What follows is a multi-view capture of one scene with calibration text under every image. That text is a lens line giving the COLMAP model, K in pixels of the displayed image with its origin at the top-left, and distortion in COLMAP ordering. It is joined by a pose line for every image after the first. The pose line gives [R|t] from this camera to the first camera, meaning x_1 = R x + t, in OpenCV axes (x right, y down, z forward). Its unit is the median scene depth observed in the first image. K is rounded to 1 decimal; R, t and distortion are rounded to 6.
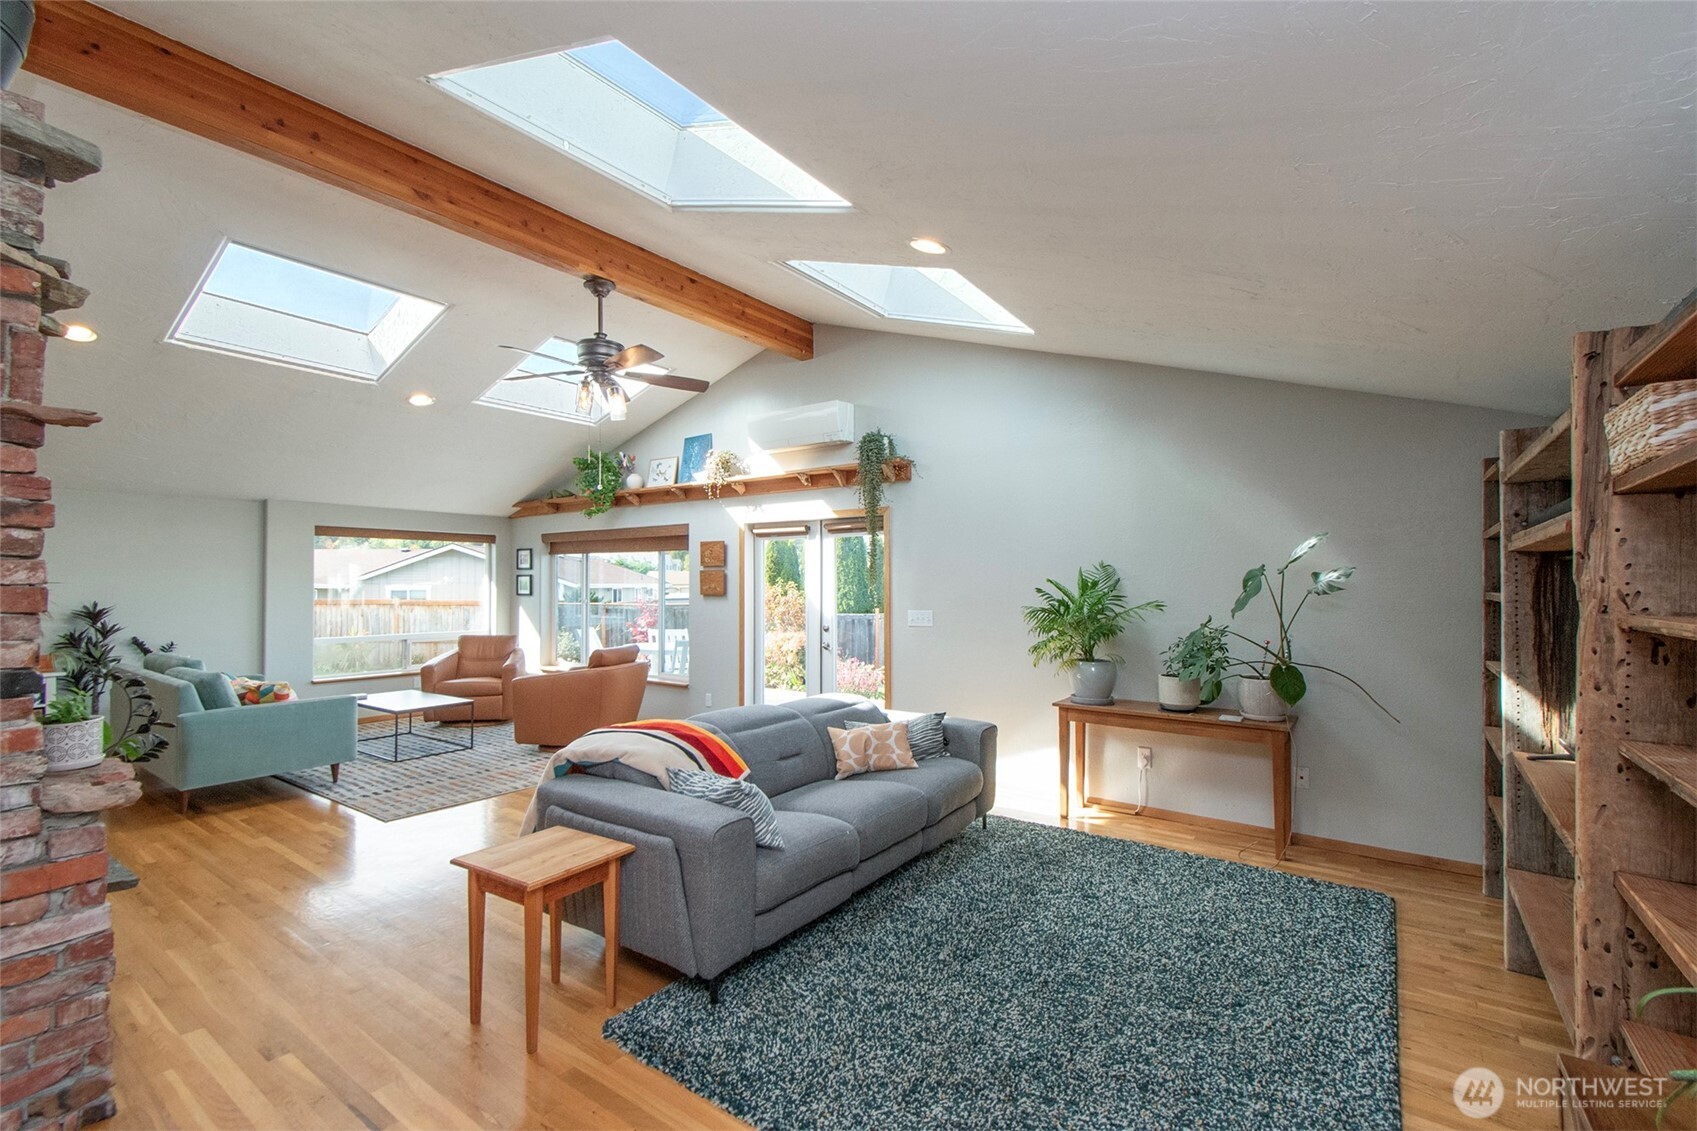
lens RADIAL K [[747.8, 0, 862.8], [0, 747.8, 573.2], [0, 0, 1]] dist [0.003552, -0.000143]
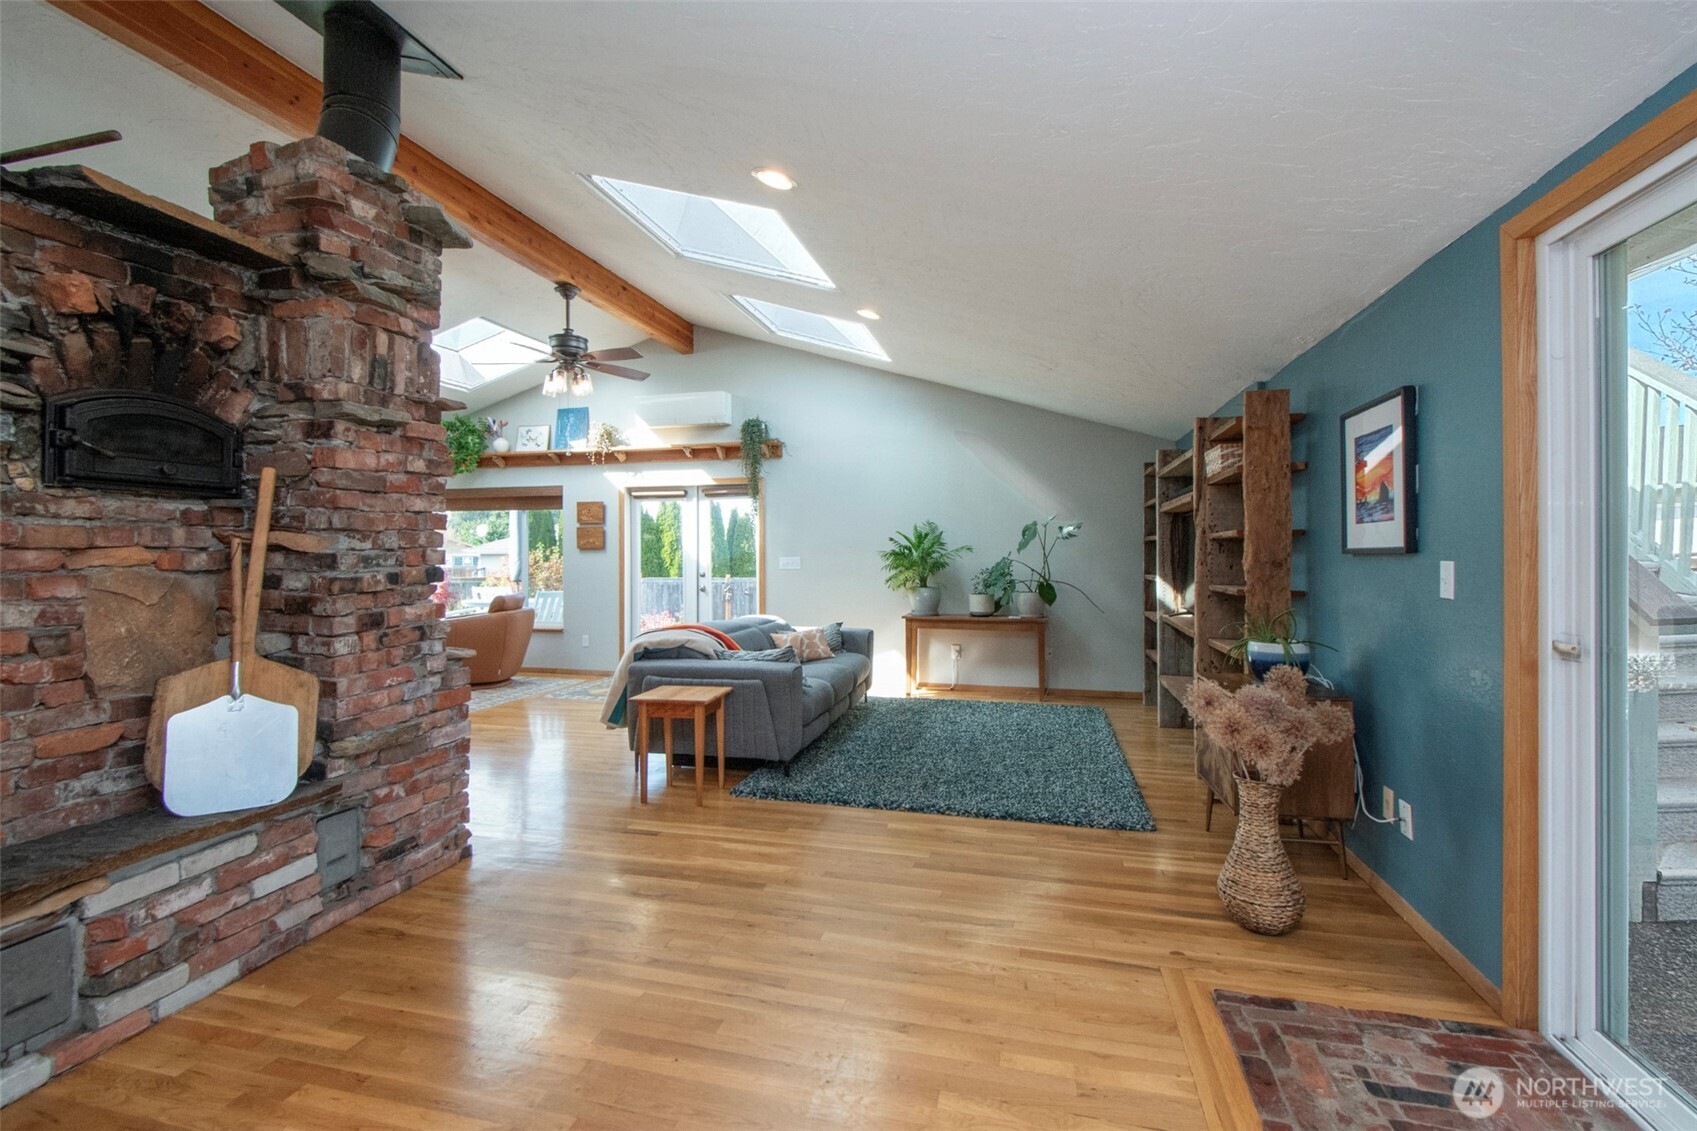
lens RADIAL K [[747.8, 0, 857.4], [0, 747.8, 549.3], [0, 0, 1]] dist [0.003552, -0.000143]
pose [[0.930777, -0.001433, 0.365584, -0.352700], [-0.000871, 0.999981, 0.006136, 0.033270], [-0.365586, -0.006029, 0.930758, -0.316440]]
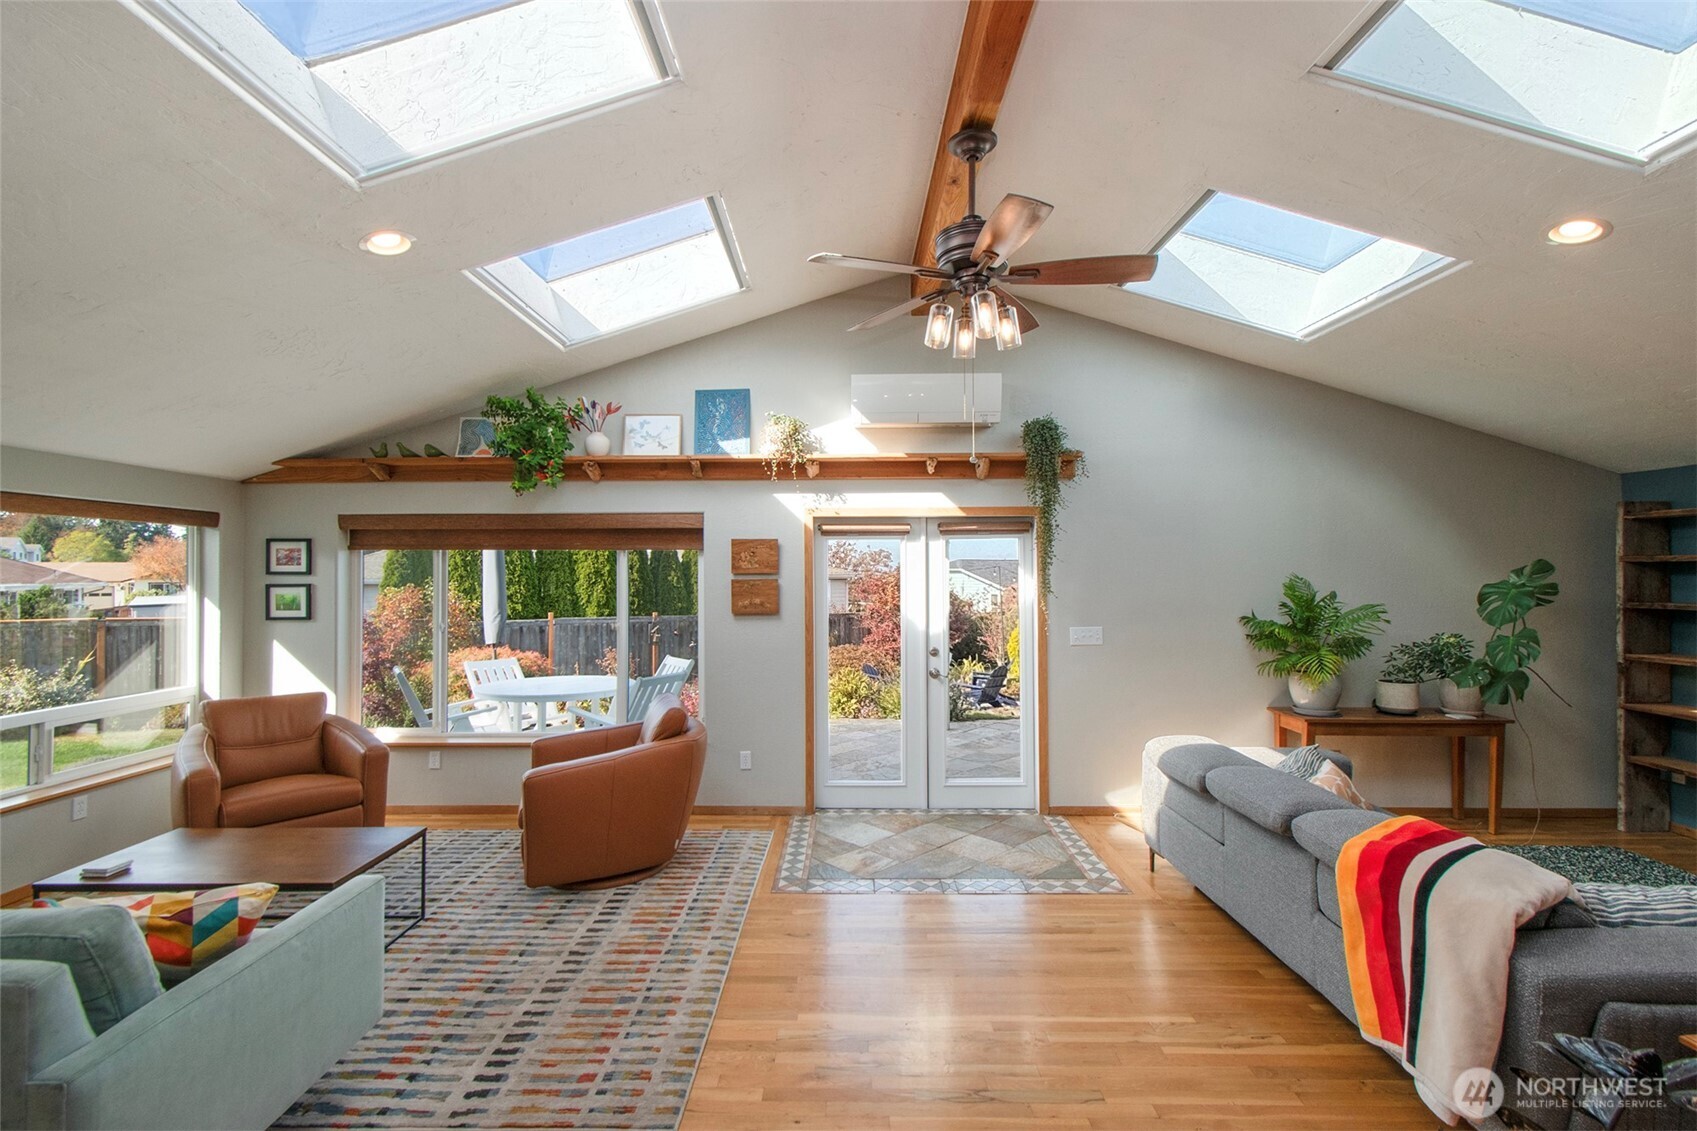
lens RADIAL K [[747.8, 0, 850.3], [0, 747.8, 554.4], [0, 0, 1]] dist [0.003552, -0.000143]
pose [[0.823710, 0.012420, 0.566875, -0.786837], [-0.003898, 0.999860, -0.016242, -0.024310], [-0.566998, 0.011169, 0.823643, 0.523893]]
